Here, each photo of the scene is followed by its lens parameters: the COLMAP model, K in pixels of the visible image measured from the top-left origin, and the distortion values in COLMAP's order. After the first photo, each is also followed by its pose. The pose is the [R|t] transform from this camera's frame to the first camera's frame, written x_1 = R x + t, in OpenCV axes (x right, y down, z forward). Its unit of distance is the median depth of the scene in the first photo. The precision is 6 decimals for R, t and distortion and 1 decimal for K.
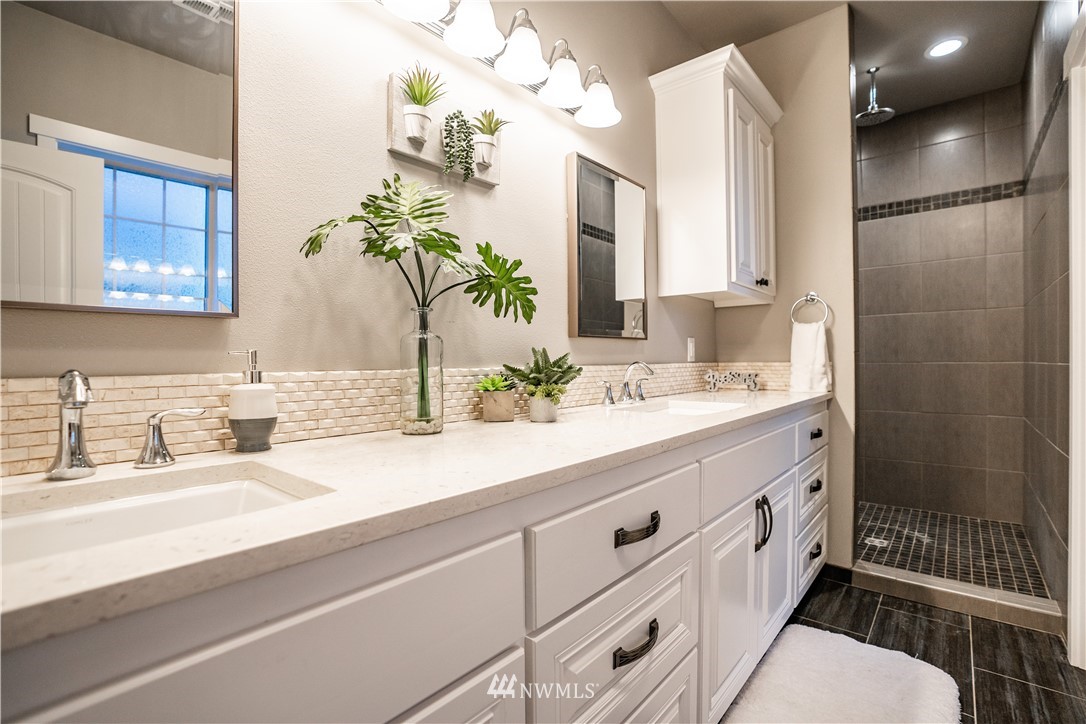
lens RADIAL K [[505.7, 0, 537.2], [0, 505.7, 360.8], [0, 0, 1]] dist [-0.061083, 0.019818]
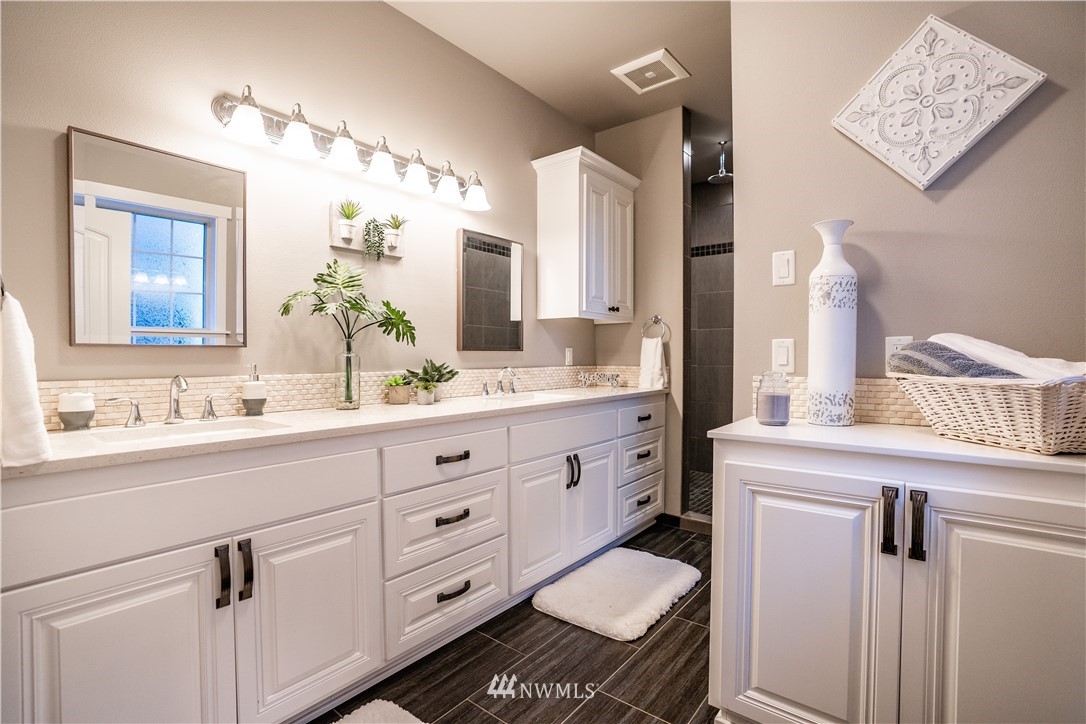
lens RADIAL K [[505.7, 0, 538.0], [0, 505.7, 362.2], [0, 0, 1]] dist [-0.061083, 0.019818]
pose [[0.999300, 0.008519, 0.036434, 0.196822], [-0.008977, 0.999883, 0.012418, -0.026322], [-0.036323, -0.012736, 0.999259, -0.413969]]
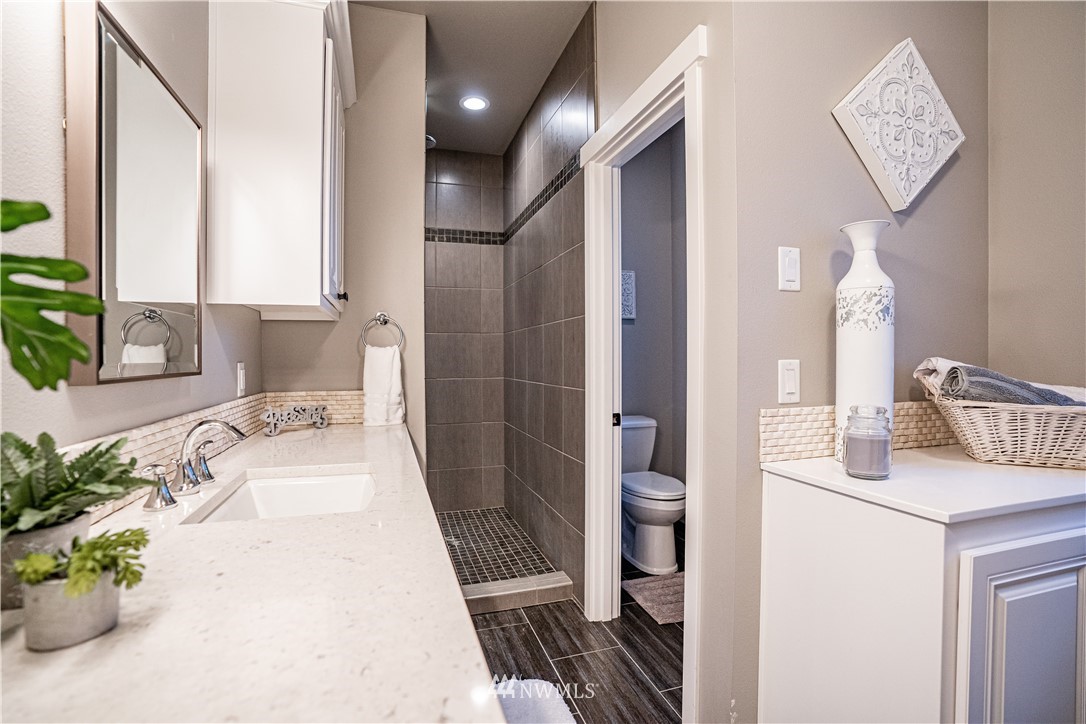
lens RADIAL K [[505.7, 0, 551.8], [0, 505.7, 366.6], [0, 0, 1]] dist [-0.061083, 0.019818]
pose [[0.520460, -0.006932, 0.853858, -0.069692], [-0.001418, 0.999959, 0.008982, -0.053788], [-0.853885, -0.005885, 0.520428, 0.300483]]
